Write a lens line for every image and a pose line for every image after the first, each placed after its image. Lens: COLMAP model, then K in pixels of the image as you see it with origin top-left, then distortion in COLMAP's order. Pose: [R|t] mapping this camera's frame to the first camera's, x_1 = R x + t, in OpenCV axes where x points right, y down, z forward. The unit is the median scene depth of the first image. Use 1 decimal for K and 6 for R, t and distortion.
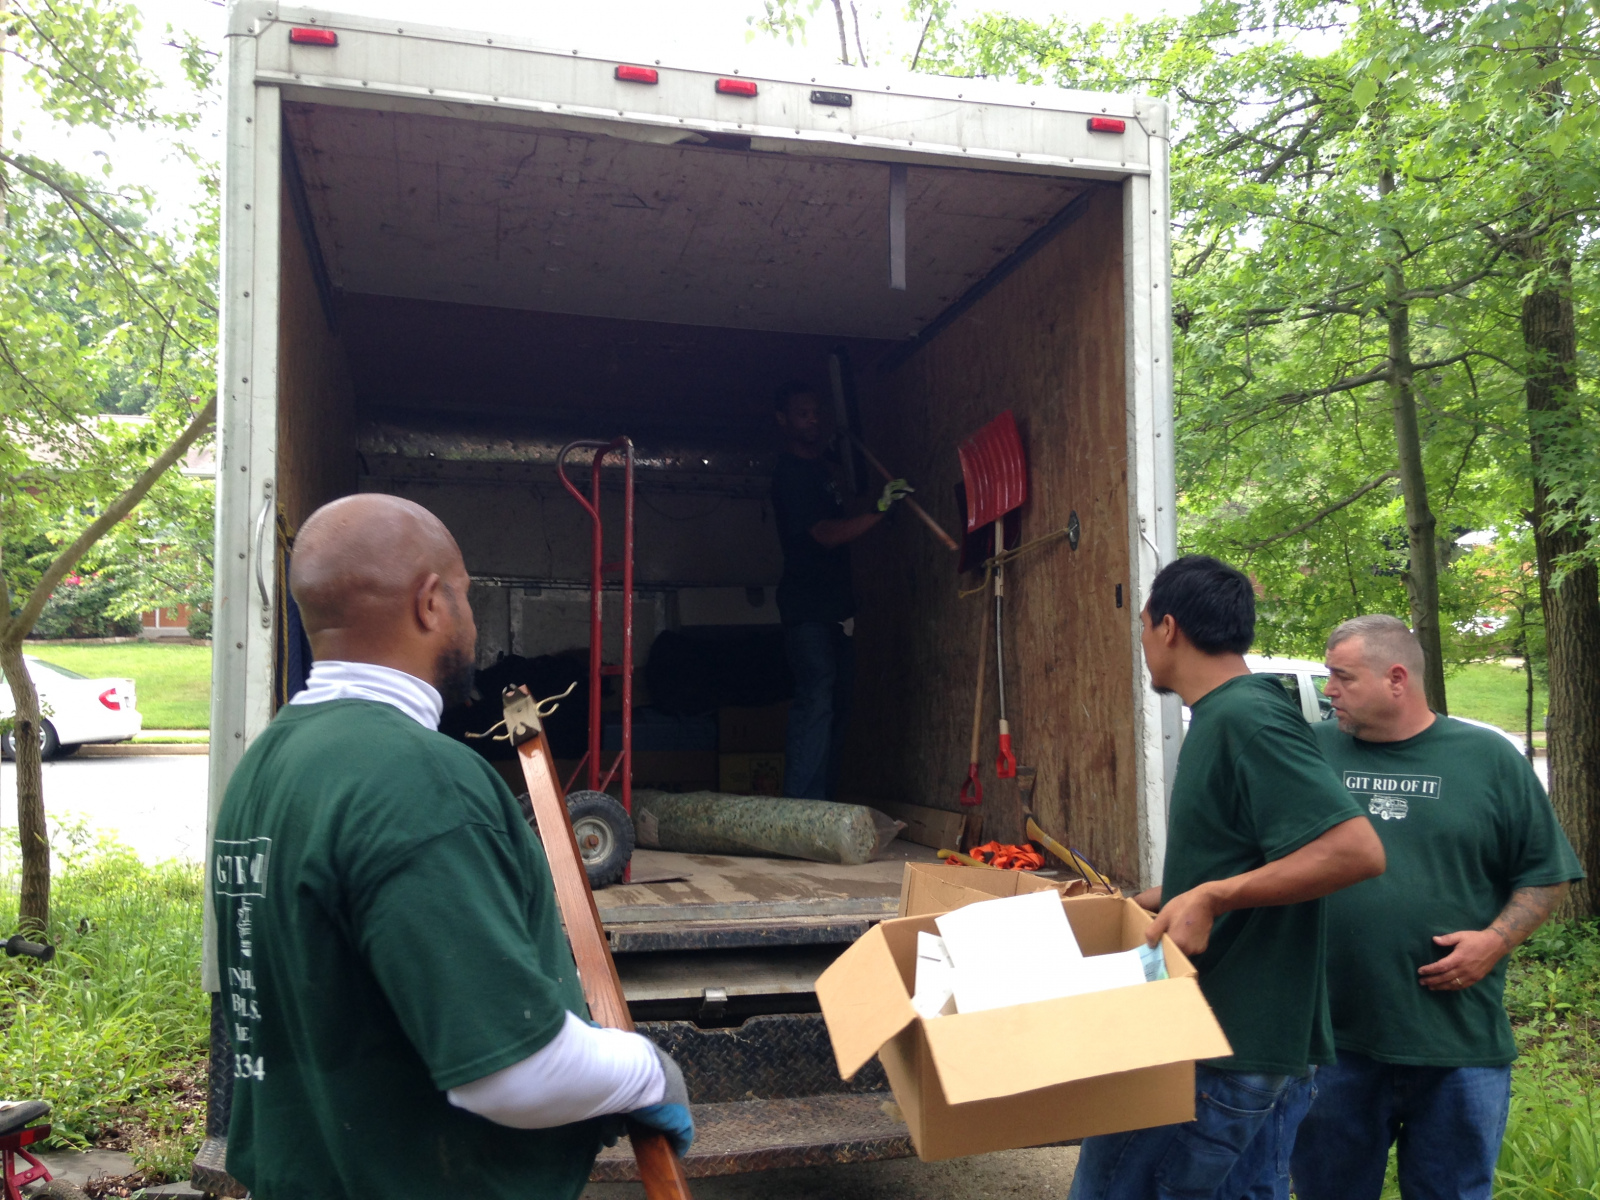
lens RADIAL K [[1447.5, 0, 826.2], [0, 1447.5, 607.2], [0, 0, 1]] dist [0.218637, -0.380016]
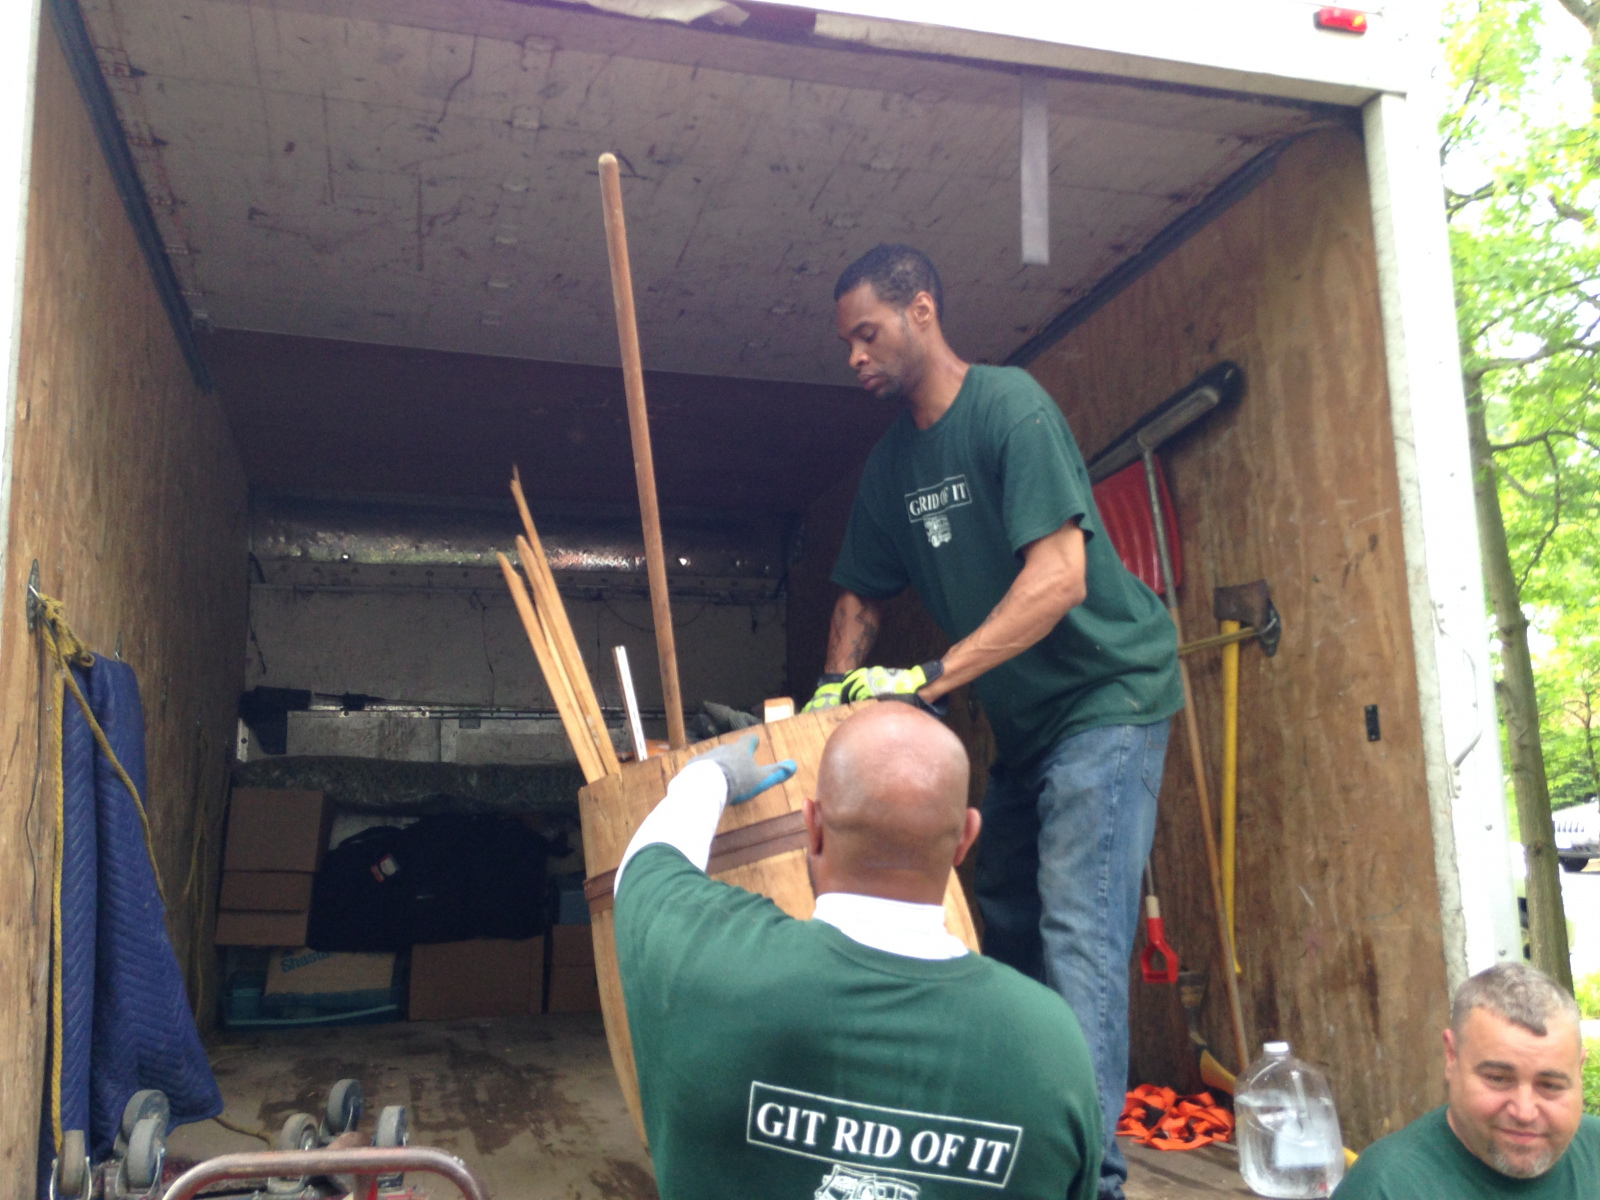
lens RADIAL K [[1515.4, 0, 904.2], [0, 1515.4, 593.4], [0, 0, 1]] dist [0.114311, -0.179662]
pose [[0.997008, -0.013852, 0.076042, -0.052280], [0.020410, 0.996073, -0.086154, -0.009531], [-0.074550, 0.087448, 0.993376, 0.283356]]
